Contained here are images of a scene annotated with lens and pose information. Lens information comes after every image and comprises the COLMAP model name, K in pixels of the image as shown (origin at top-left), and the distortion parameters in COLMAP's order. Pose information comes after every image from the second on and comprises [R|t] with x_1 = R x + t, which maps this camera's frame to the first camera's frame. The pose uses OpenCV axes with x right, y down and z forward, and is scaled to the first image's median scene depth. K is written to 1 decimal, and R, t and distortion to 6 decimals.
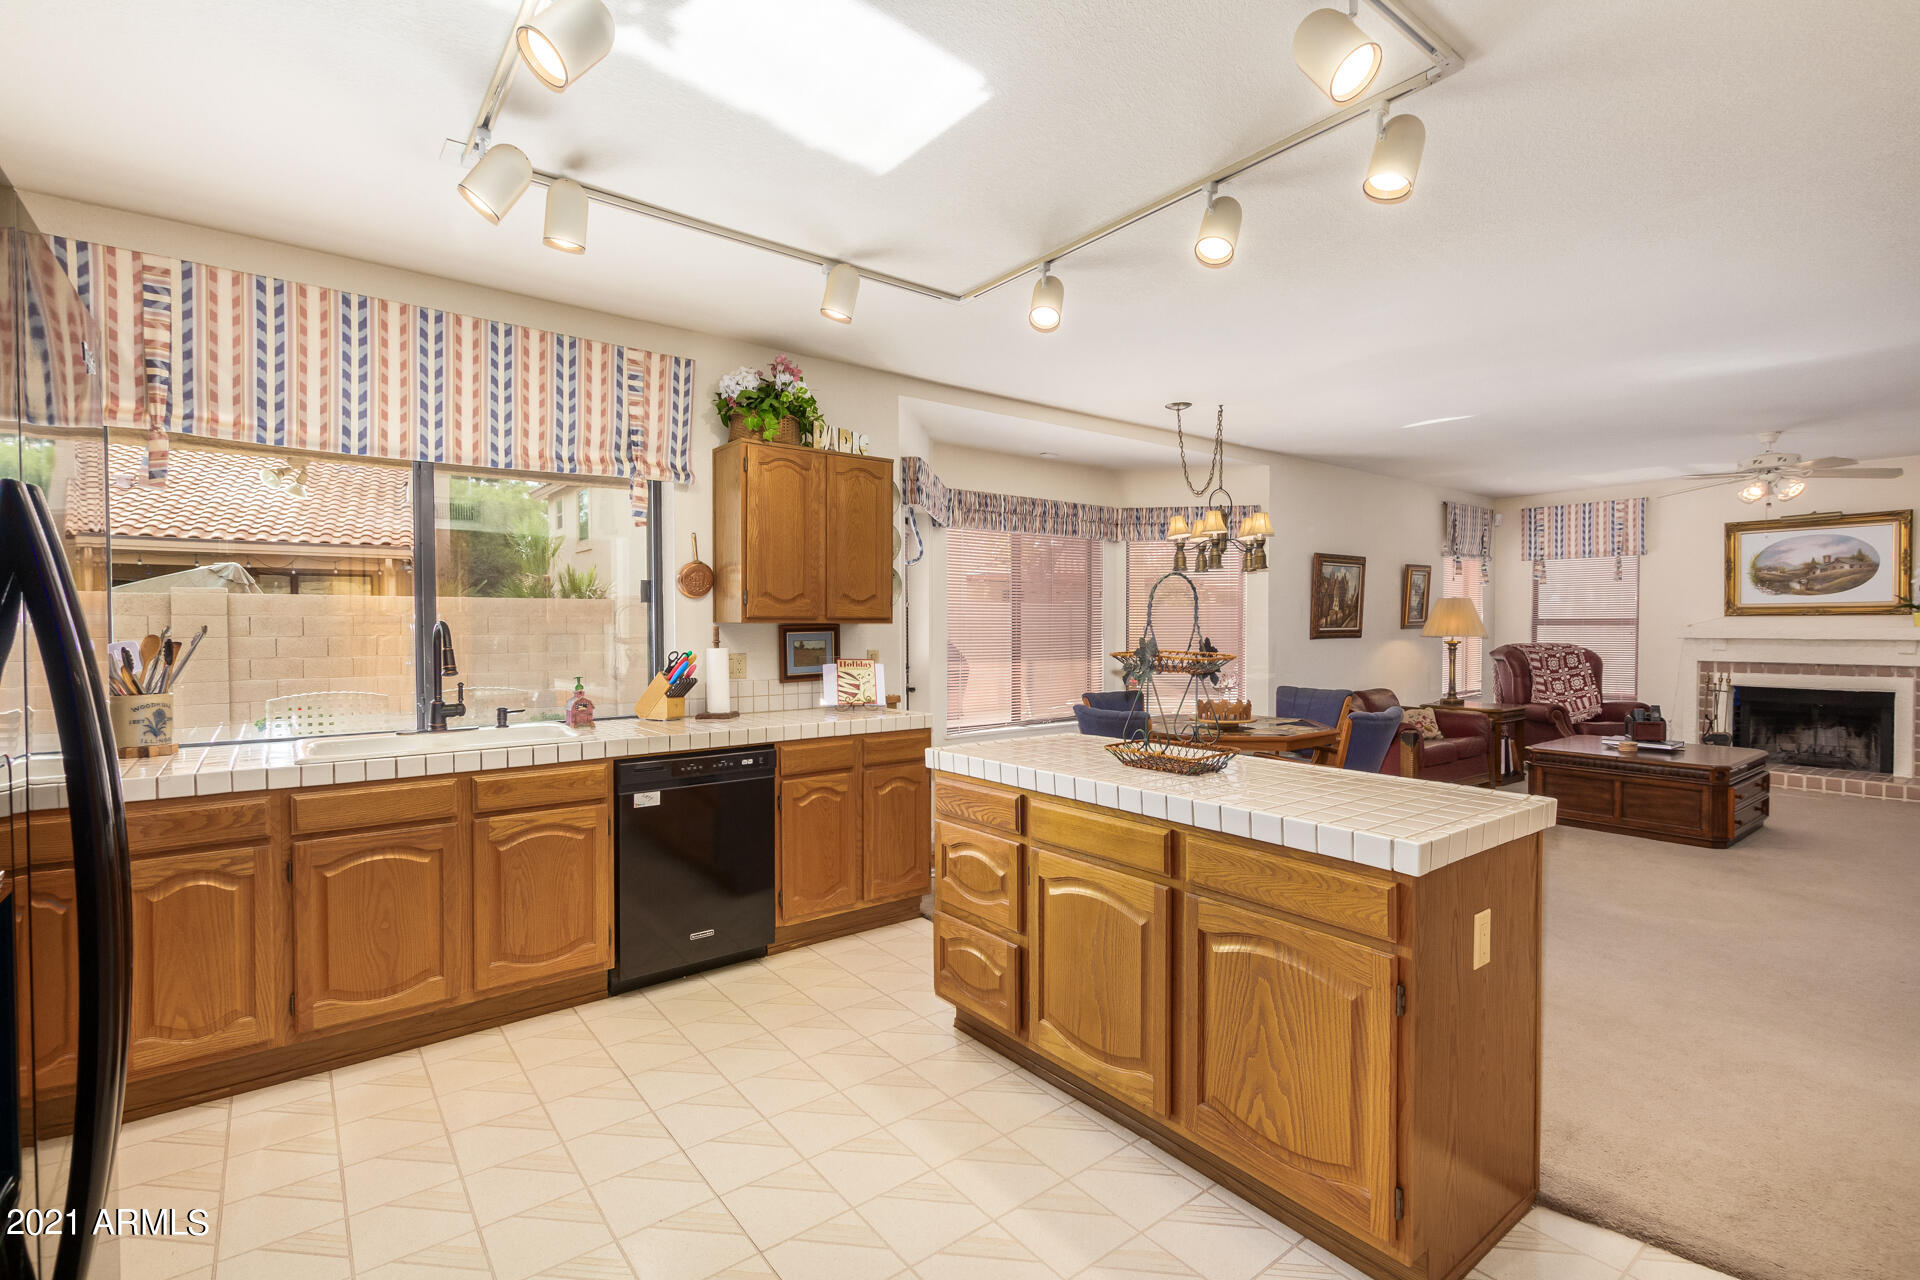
lens RADIAL K [[877.7, 0, 961.4], [0, 877.7, 647.3], [0, 0, 1]] dist [0.012941, -0.005474]
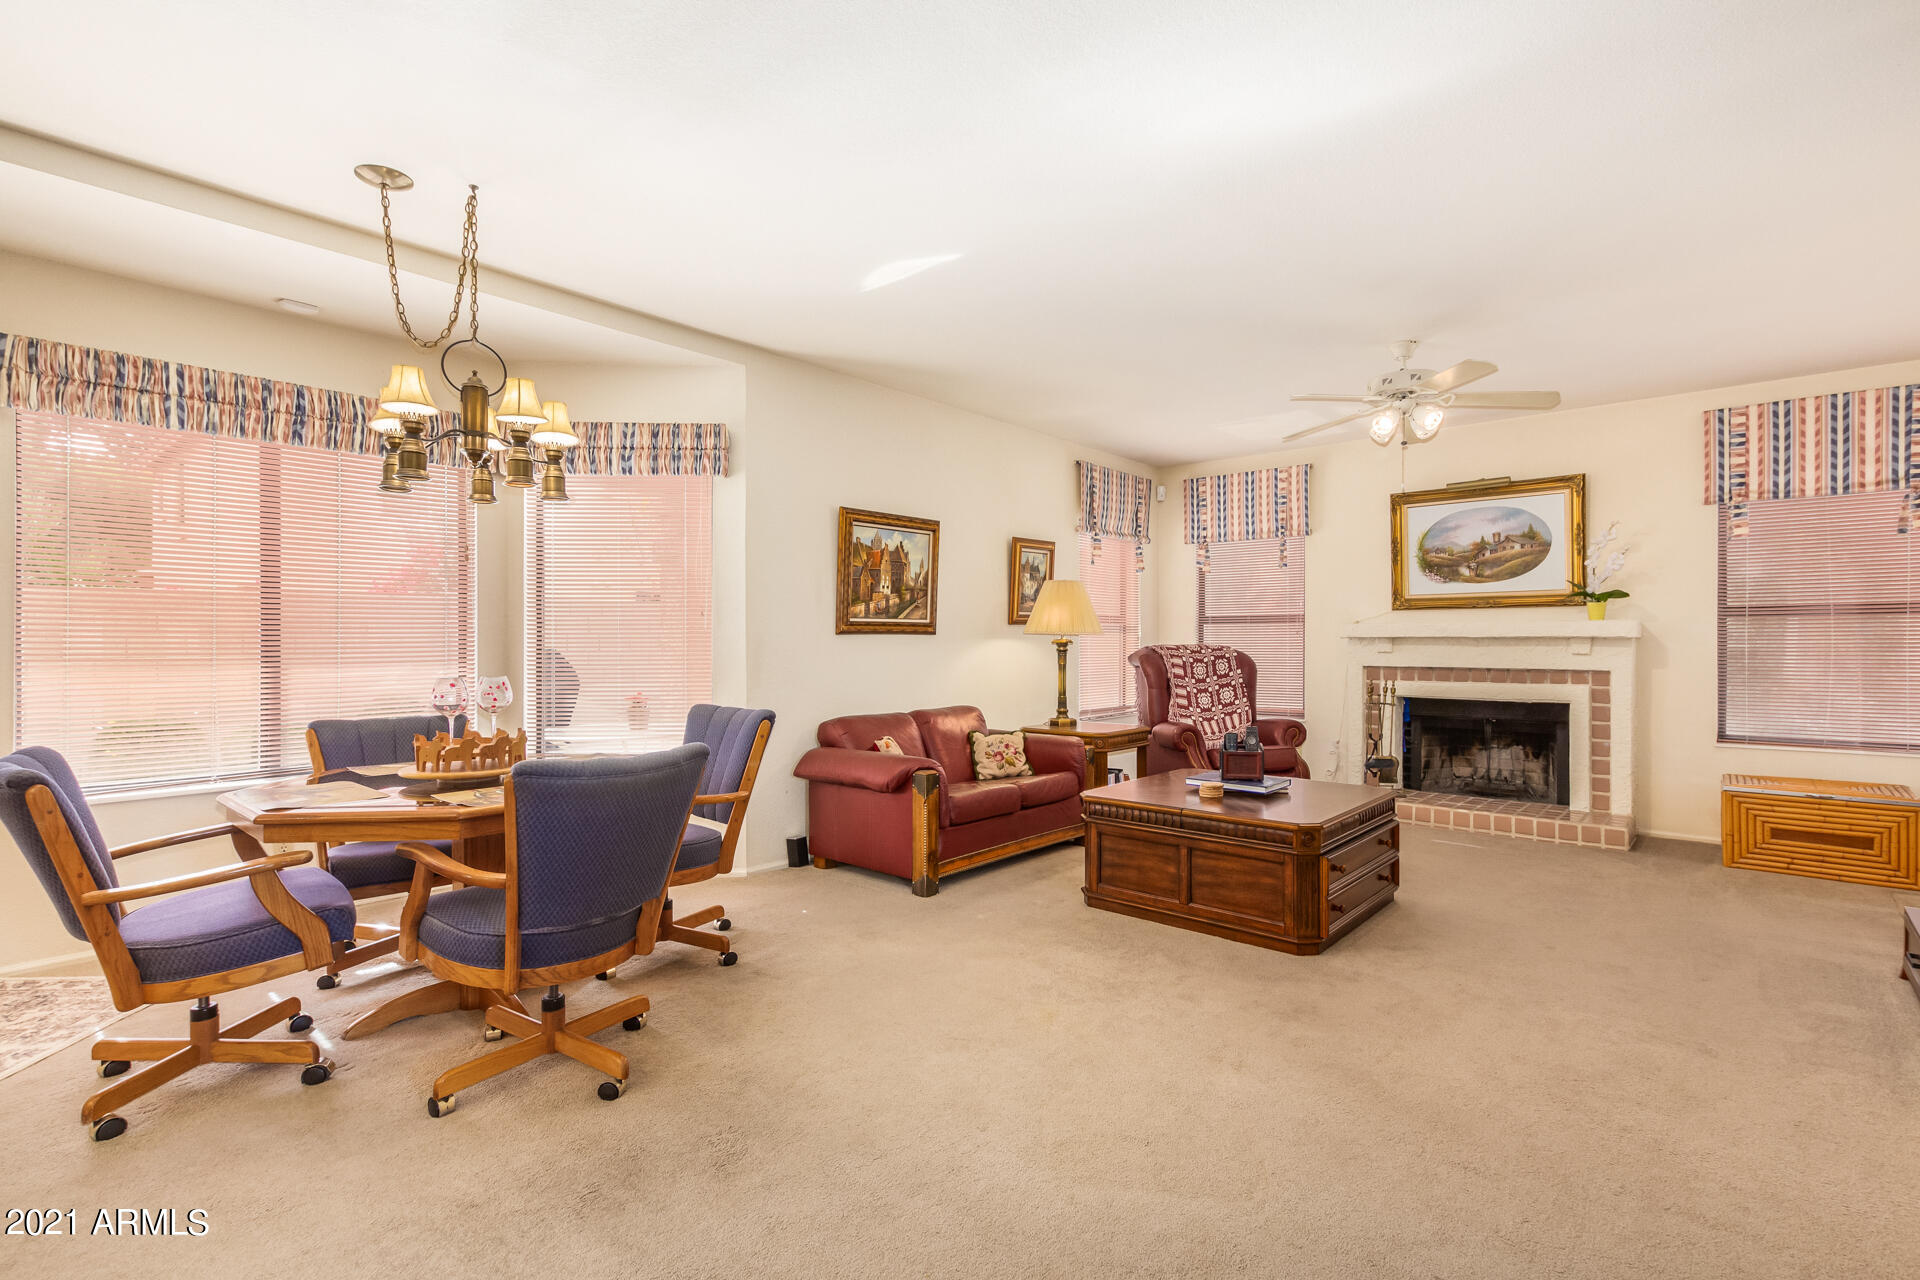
lens RADIAL K [[877.7, 0, 972.2], [0, 877.7, 648.0], [0, 0, 1]] dist [0.012941, -0.005474]
pose [[0.983004, 0.001023, 0.183583, 0.358178], [0.002645, 0.999802, -0.019738, 0.014552], [-0.183567, 0.019888, 0.982806, 0.298853]]
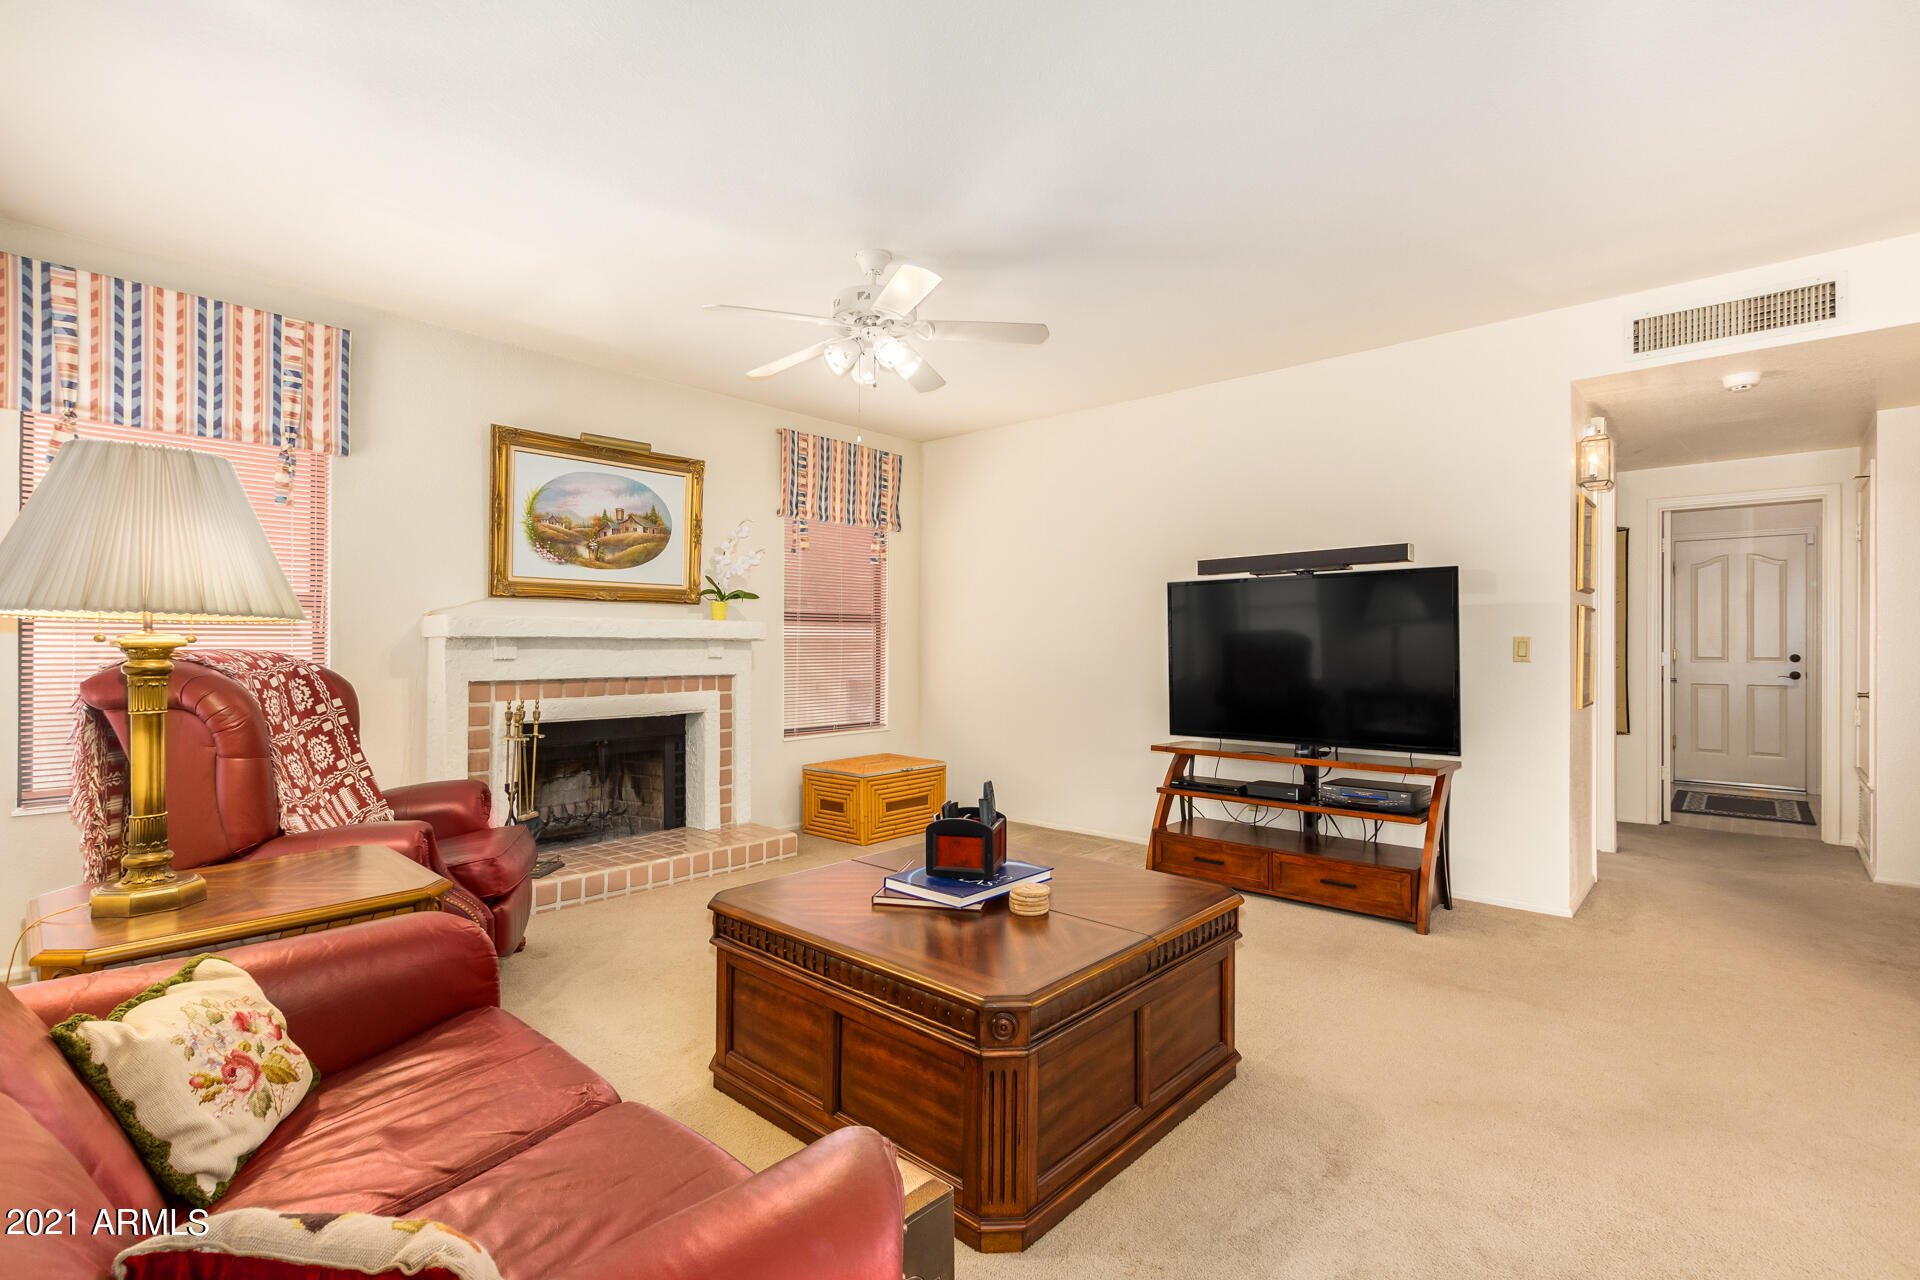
lens RADIAL K [[877.7, 0, 959.6], [0, 877.7, 650.5], [0, 0, 1]] dist [0.012941, -0.005474]
pose [[-0.160723, -0.004093, 0.986991, 0.299635], [0.027484, 0.999585, 0.008620, 0.000735], [-0.986617, 0.028512, -0.160544, 0.841544]]
